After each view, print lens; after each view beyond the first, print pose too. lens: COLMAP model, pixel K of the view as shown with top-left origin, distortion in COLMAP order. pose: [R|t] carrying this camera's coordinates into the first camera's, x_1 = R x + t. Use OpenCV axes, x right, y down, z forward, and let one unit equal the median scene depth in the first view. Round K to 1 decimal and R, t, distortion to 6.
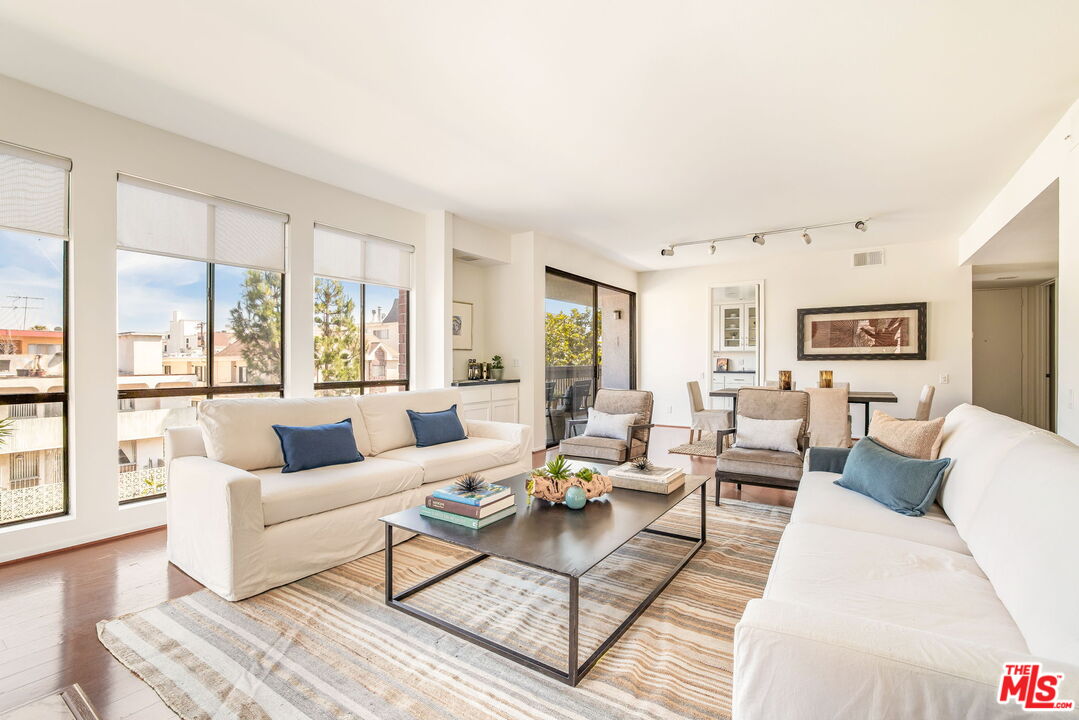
lens RADIAL K [[486.9, 0, 541.7], [0, 486.9, 360.3], [0, 0, 1]] dist [-0.017147, 0.000240]
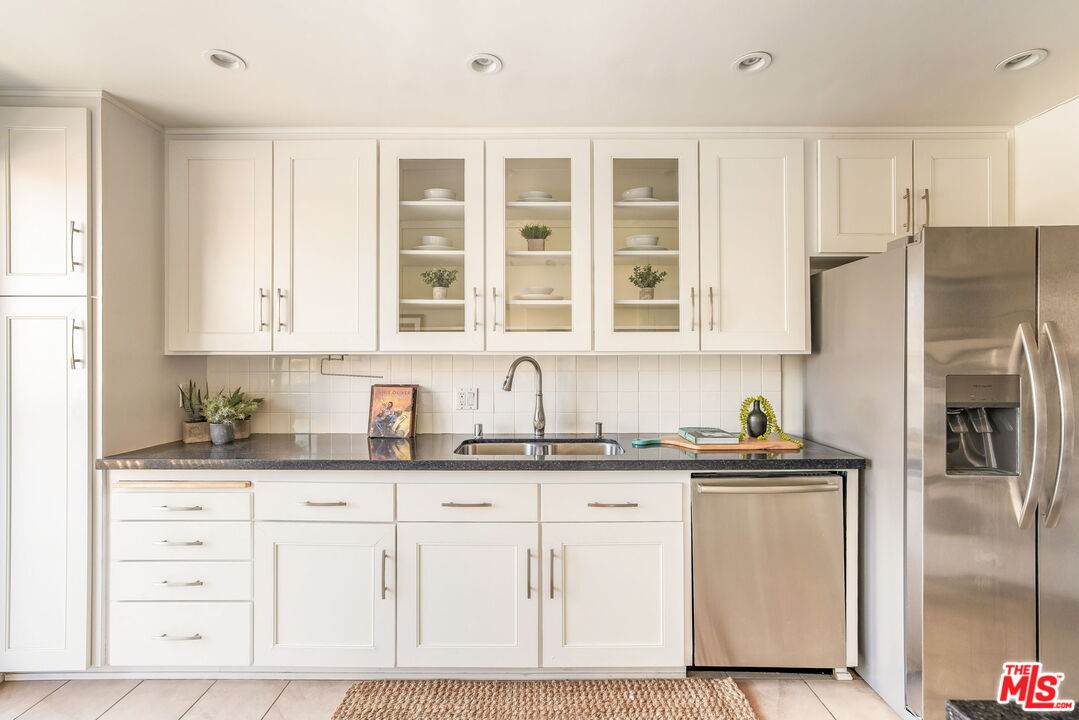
lens RADIAL K [[486.9, 0, 541.2], [0, 486.9, 356.5], [0, 0, 1]] dist [-0.017147, 0.000240]
pose [[0.830857, -0.004856, 0.556465, 0.360916], [0.001841, 0.999980, 0.005977, -0.022381], [-0.556483, -0.003941, 0.830850, 0.918643]]
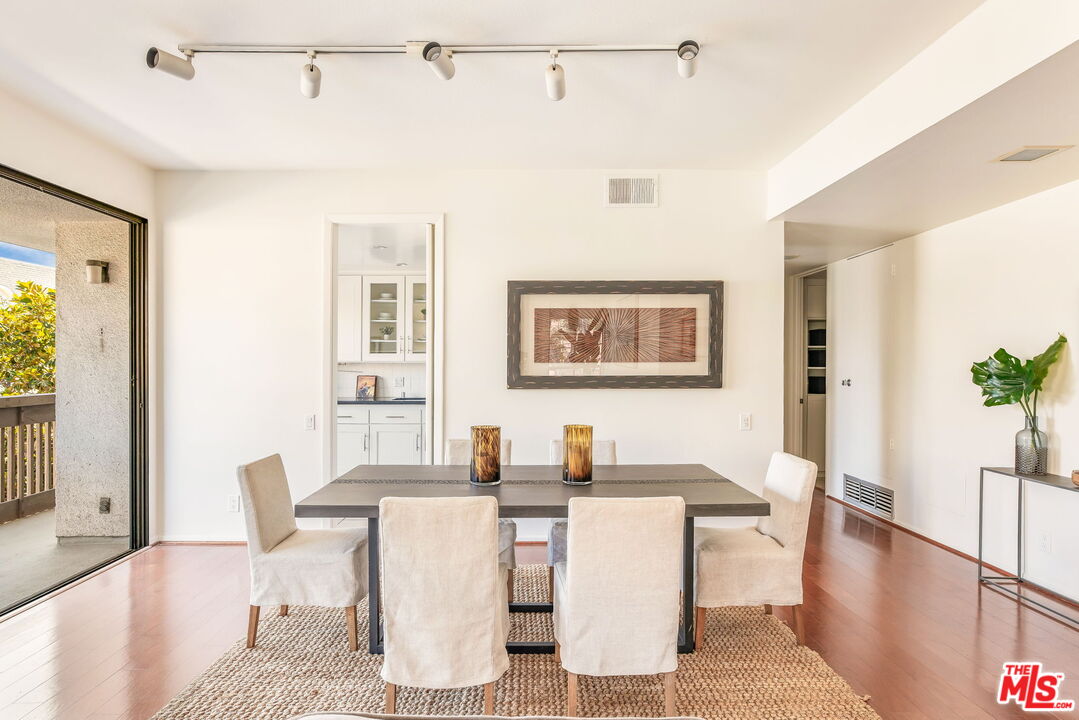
lens RADIAL K [[590.3, 0, 538.5], [0, 590.3, 362.2], [0, 0, 1]] dist [-0.029258, -0.000283]
pose [[0.820680, 0.002654, 0.571381, 0.188173], [-0.001788, 0.999996, -0.002077, -0.021128], [-0.571385, 0.000683, 0.820682, 0.432513]]
